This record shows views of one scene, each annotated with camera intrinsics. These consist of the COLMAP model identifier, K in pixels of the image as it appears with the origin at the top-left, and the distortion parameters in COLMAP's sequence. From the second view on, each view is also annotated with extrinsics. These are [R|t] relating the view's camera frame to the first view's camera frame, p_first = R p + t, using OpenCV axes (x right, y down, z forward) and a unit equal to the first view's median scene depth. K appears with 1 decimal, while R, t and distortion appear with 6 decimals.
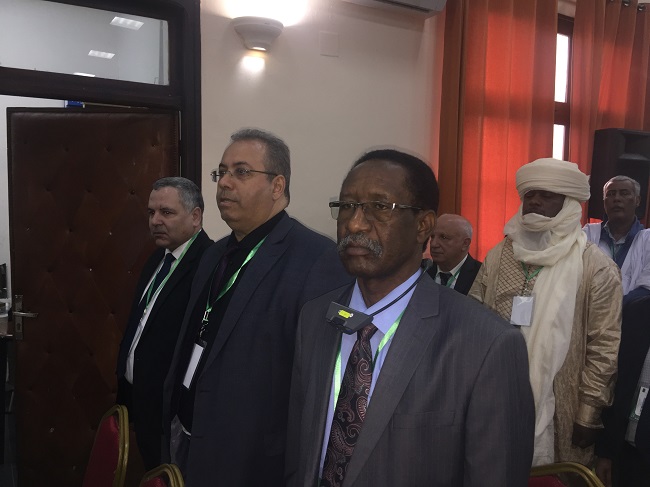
lens RADIAL K [[554.0, 0, 325.0], [0, 554.0, 229.5], [0, 0, 1]] dist [-0.000071, 0.002017]
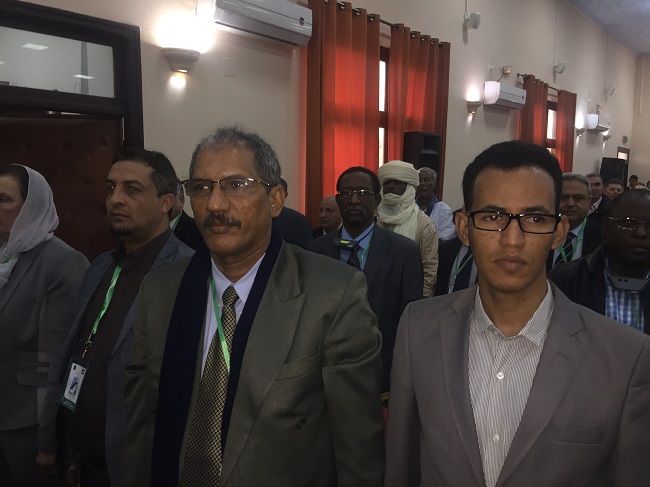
lens RADIAL K [[554.0, 0, 325.0], [0, 554.0, 229.5], [0, 0, 1]] dist [-0.000071, 0.002017]
pose [[0.942294, -0.037150, 0.332720, -0.249670], [0.027924, 0.999083, 0.032469, 0.013236], [-0.333621, -0.021305, 0.942466, -0.347387]]
